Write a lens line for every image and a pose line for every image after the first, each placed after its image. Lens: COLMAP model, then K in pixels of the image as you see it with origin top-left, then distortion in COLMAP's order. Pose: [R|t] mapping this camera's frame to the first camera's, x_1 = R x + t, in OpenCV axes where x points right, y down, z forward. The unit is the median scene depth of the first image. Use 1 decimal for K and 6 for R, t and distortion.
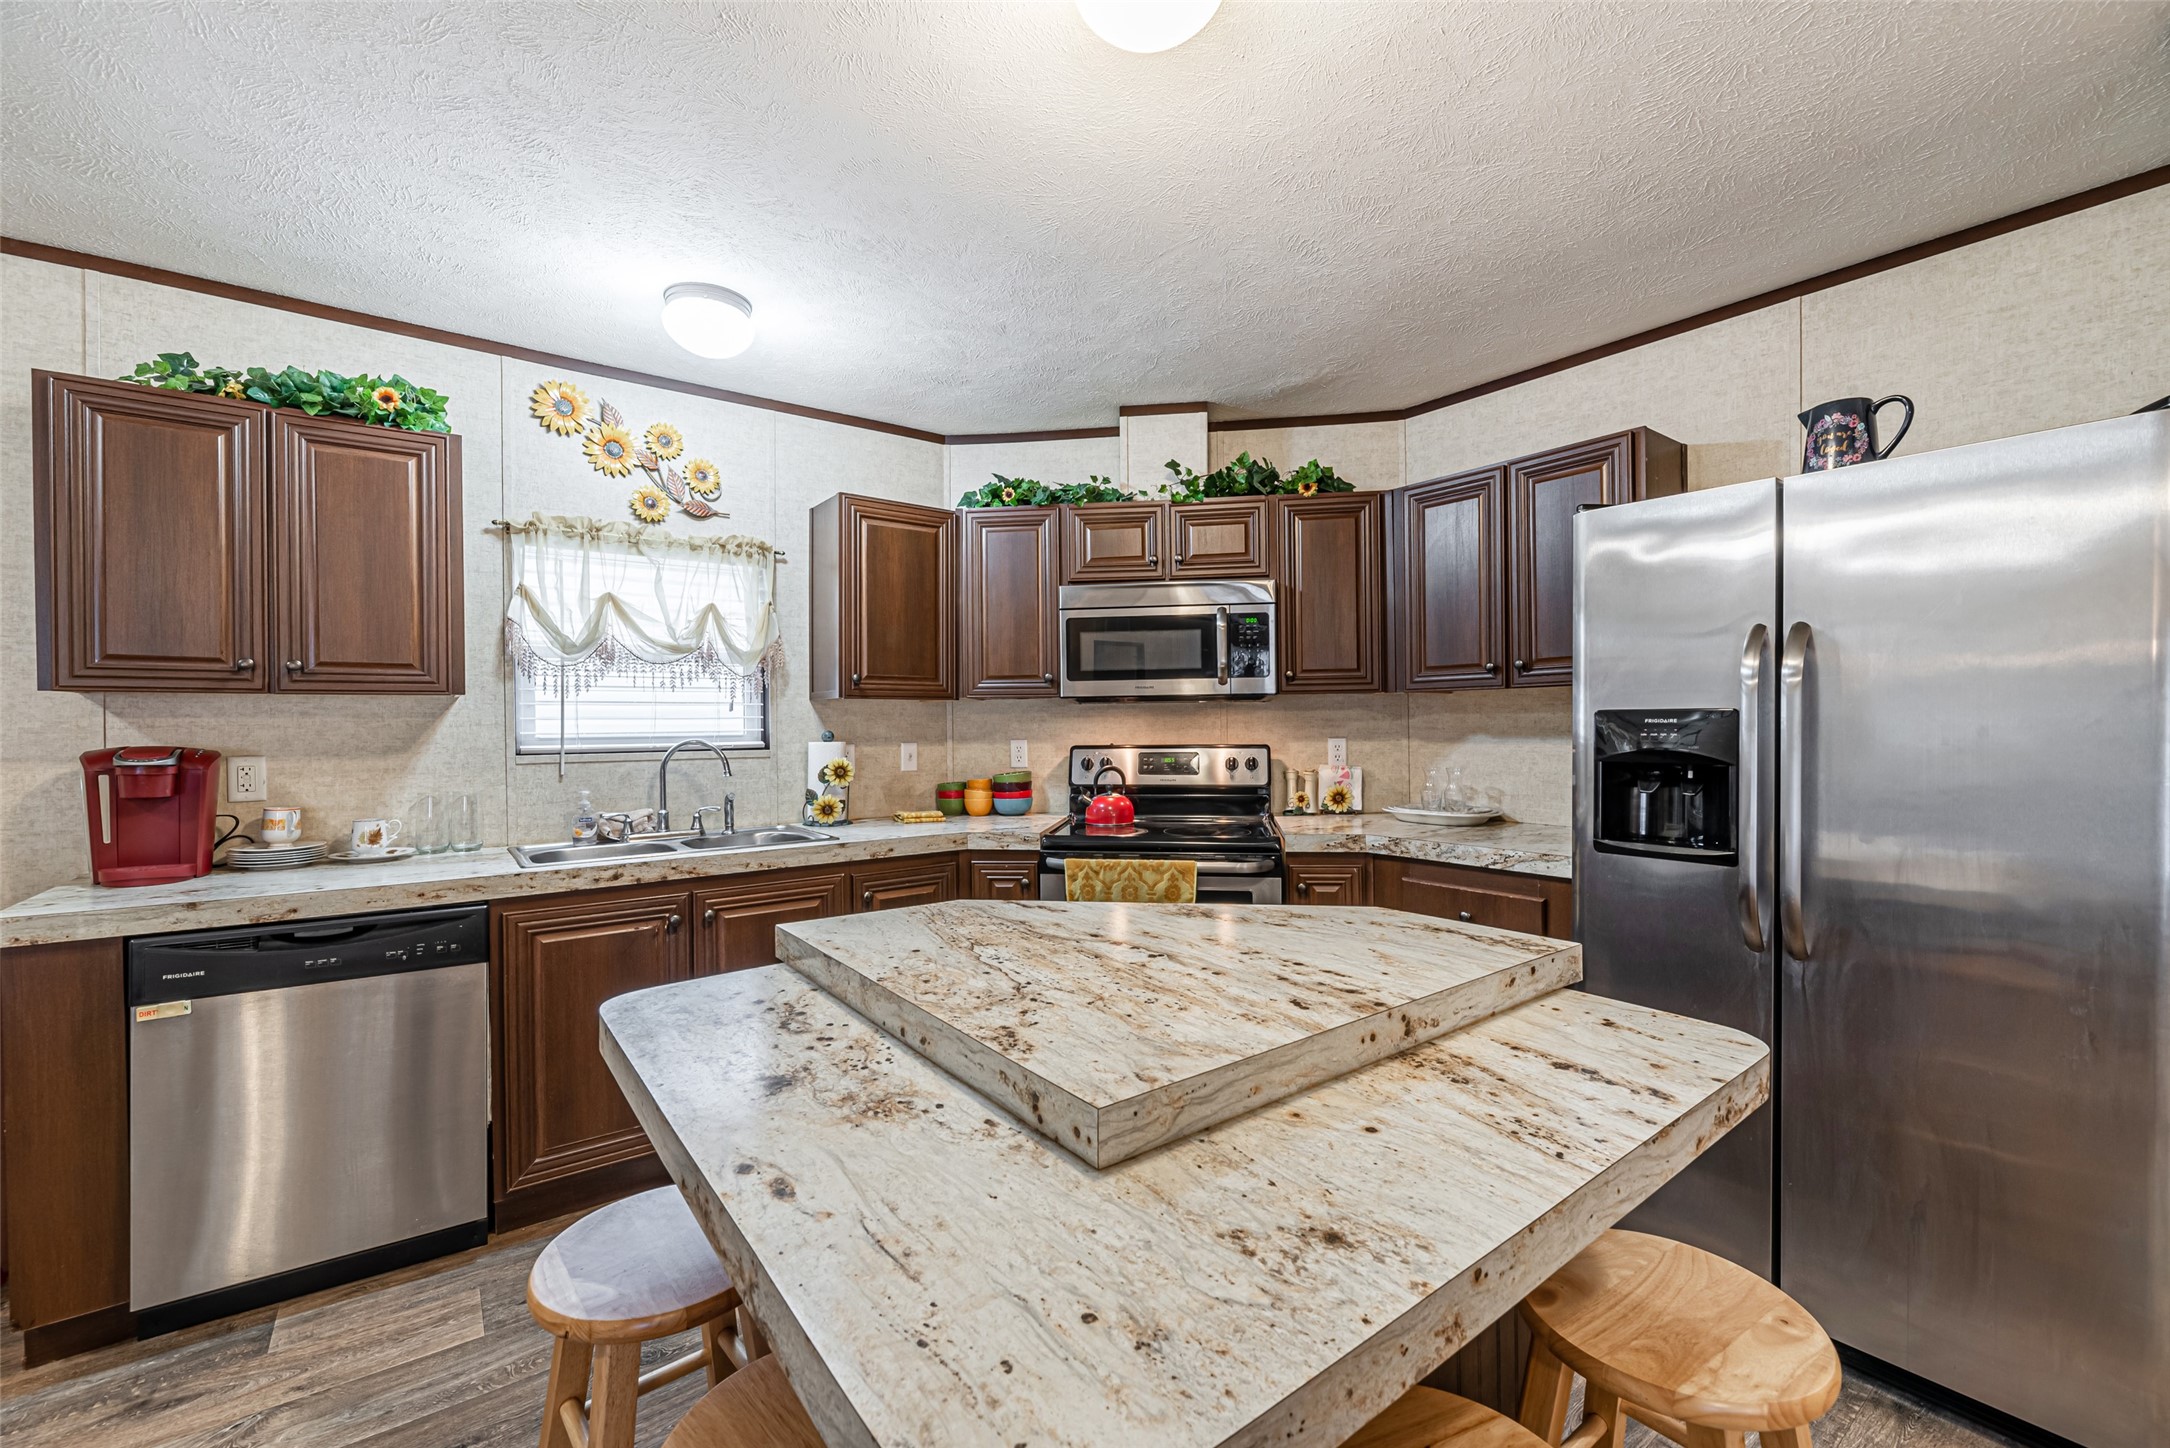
lens RADIAL K [[891.9, 0, 1086.0], [0, 891.9, 721.4], [0, 0, 1]] dist [-0.005371, -0.000753]
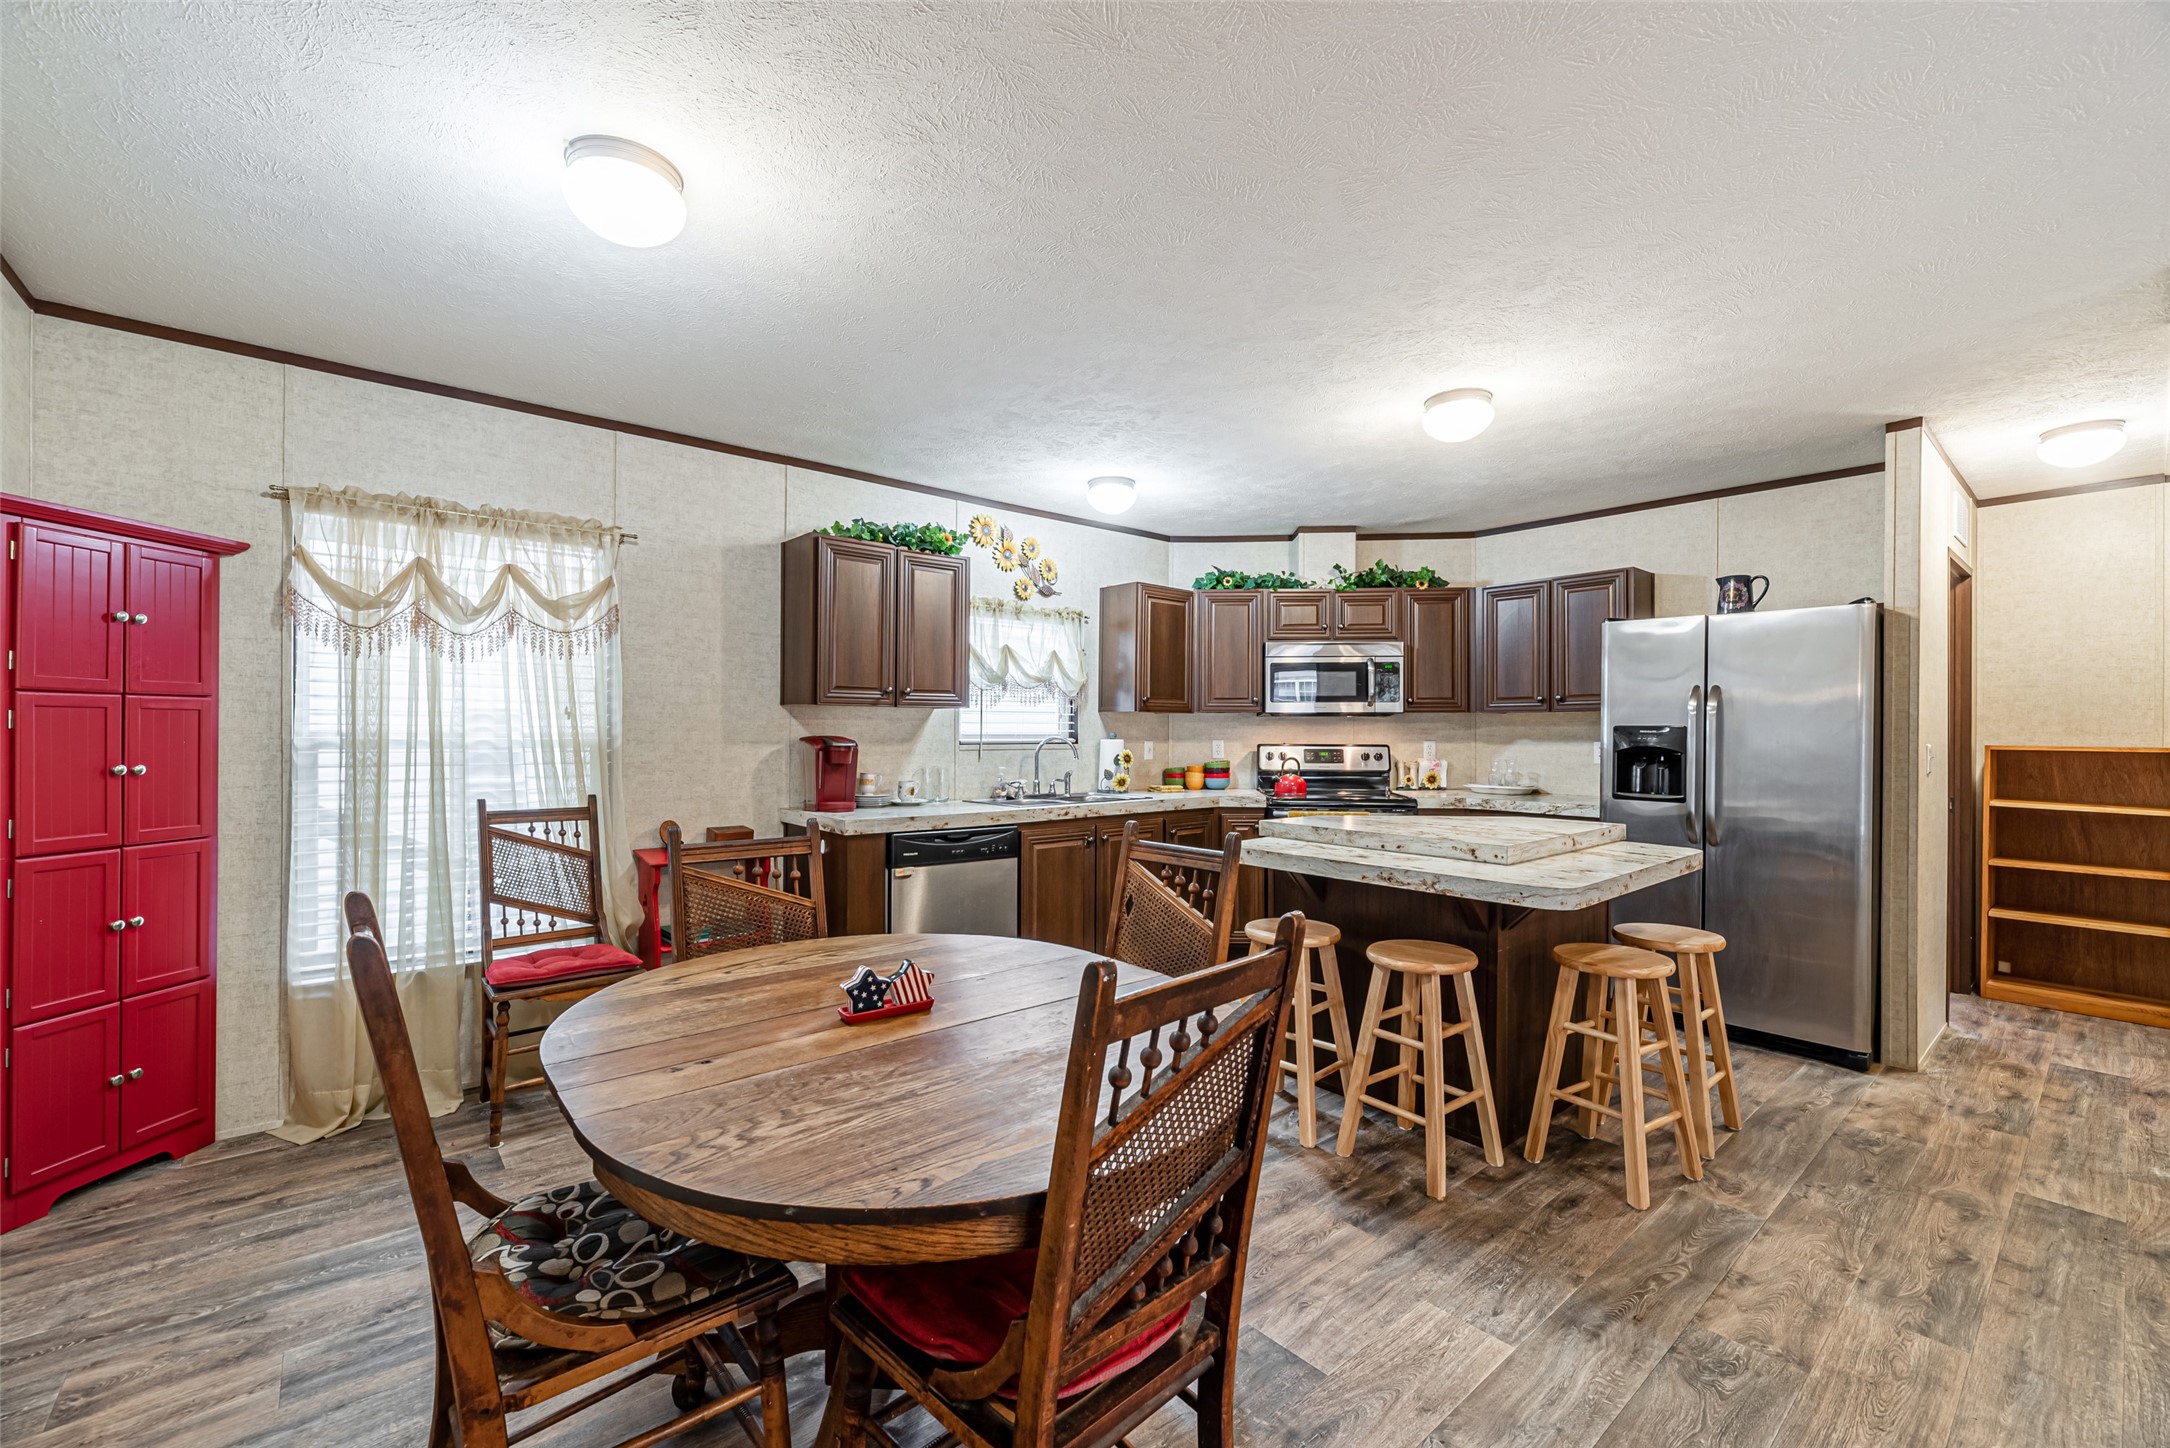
lens RADIAL K [[891.9, 0, 1081.9], [0, 891.9, 724.5], [0, 0, 1]] dist [-0.005371, -0.000753]
pose [[0.998339, 0.012620, 0.056222, -0.456914], [-0.012291, 0.999905, -0.006184, 0.007492], [-0.056295, 0.005482, 0.998399, -0.572829]]
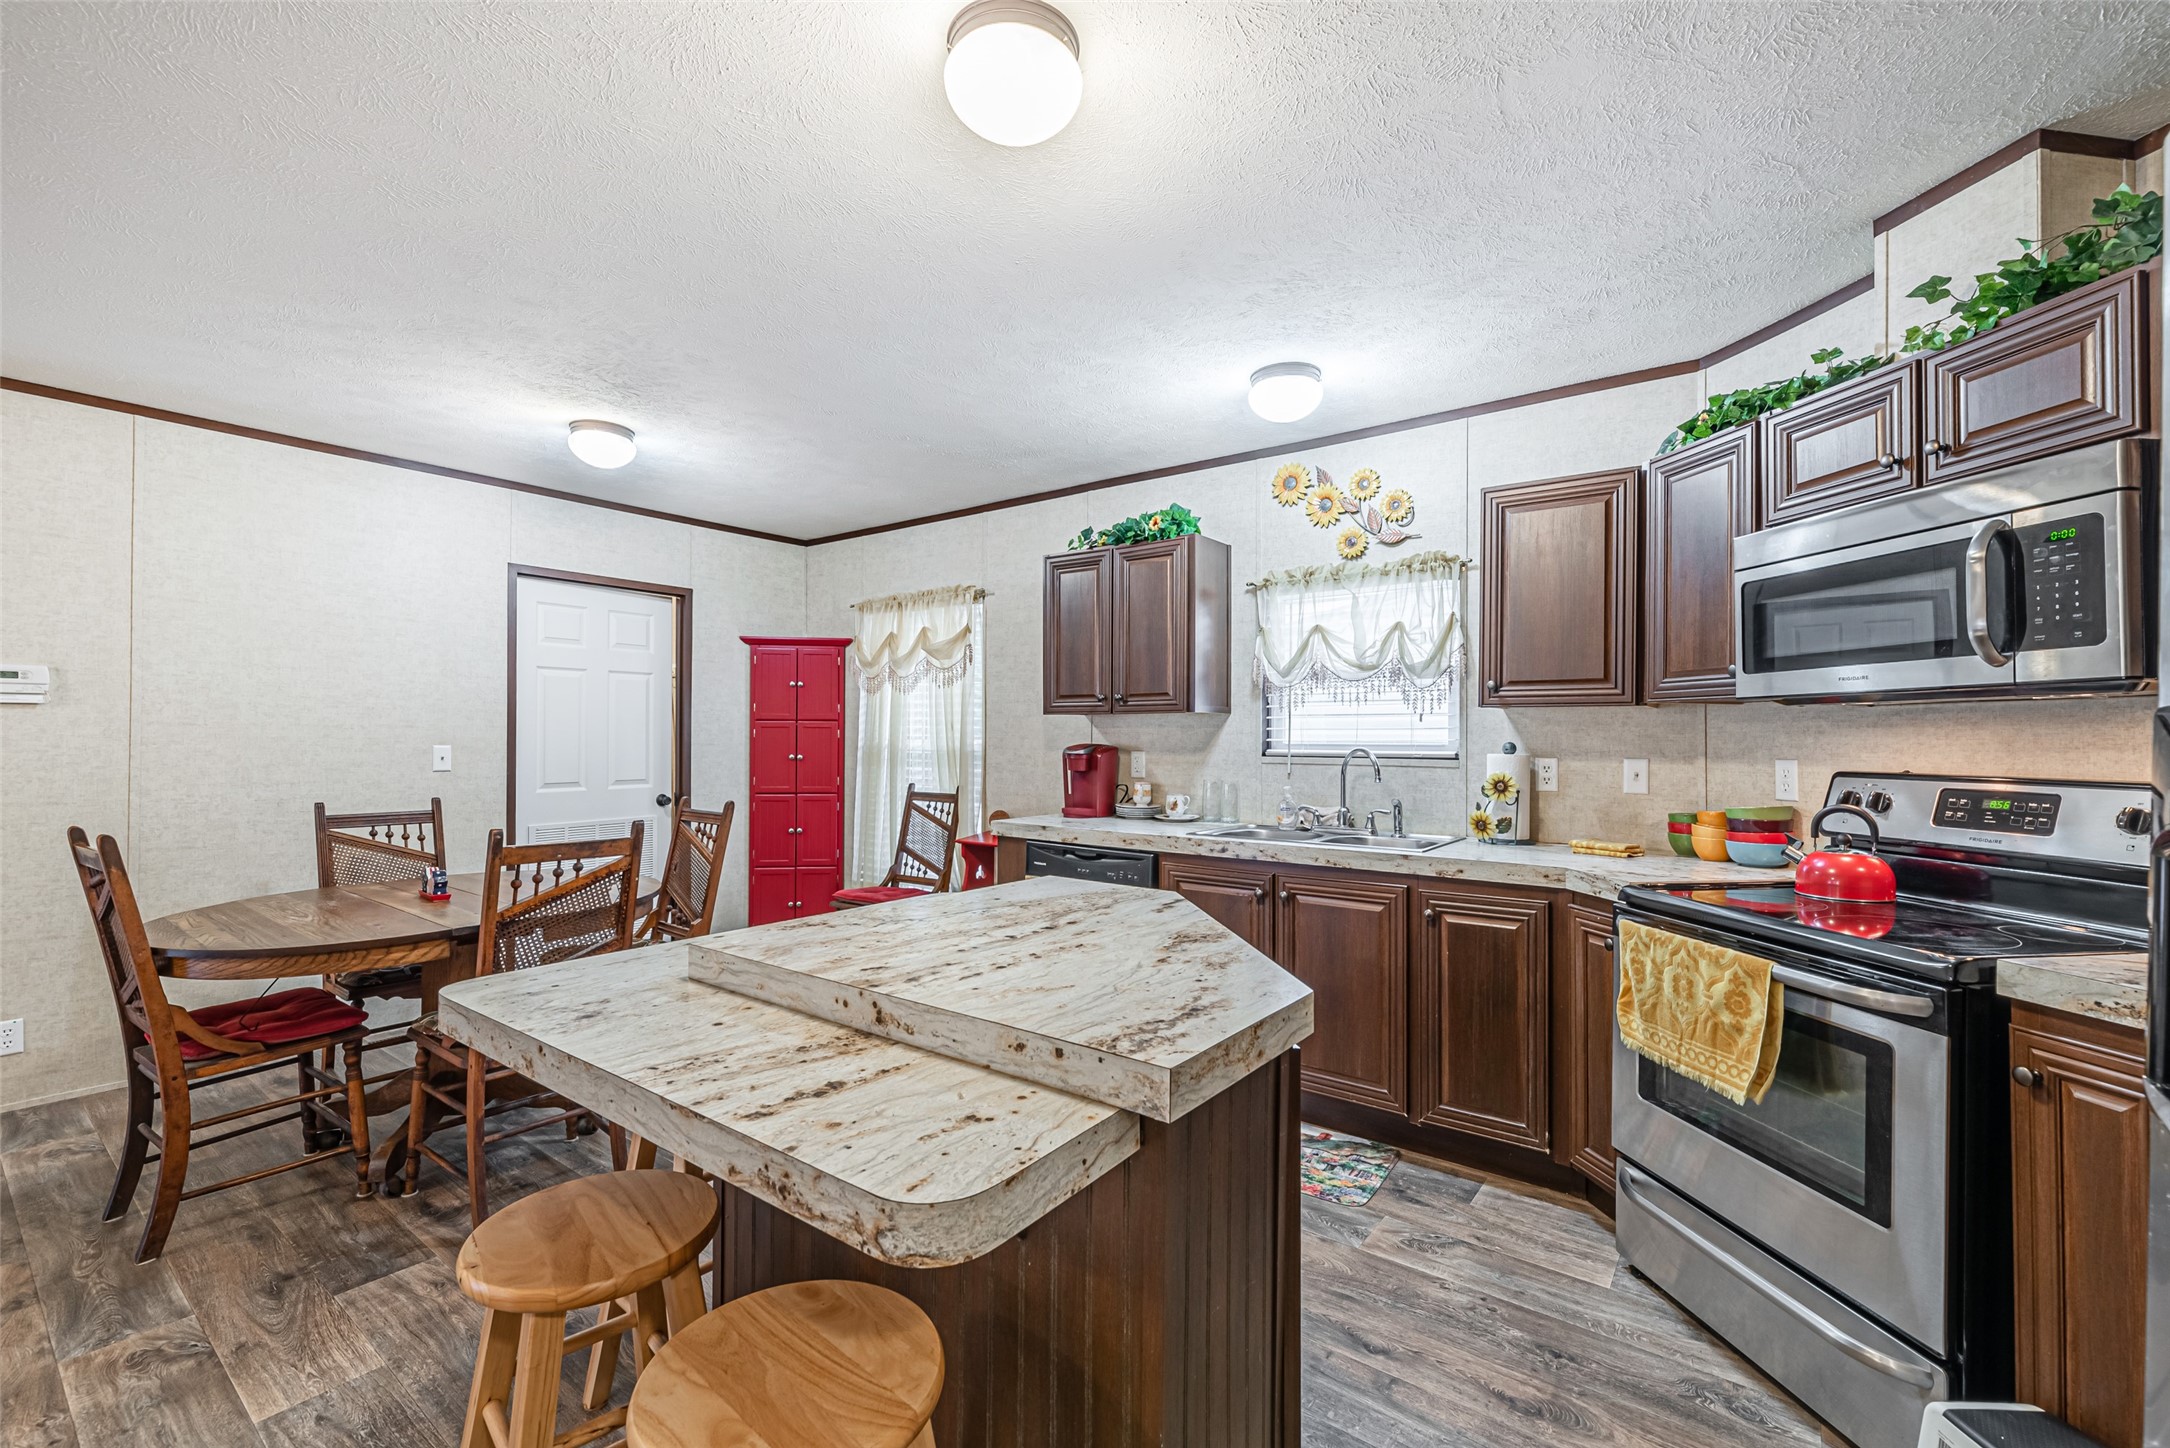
lens RADIAL K [[891.9, 0, 1083.9], [0, 891.9, 737.5], [0, 0, 1]] dist [-0.005371, -0.000753]
pose [[0.281937, 0.009970, -0.959381, 0.509739], [-0.005165, 0.999947, 0.008874, -0.000555], [0.959419, 0.002454, 0.281973, 0.327964]]
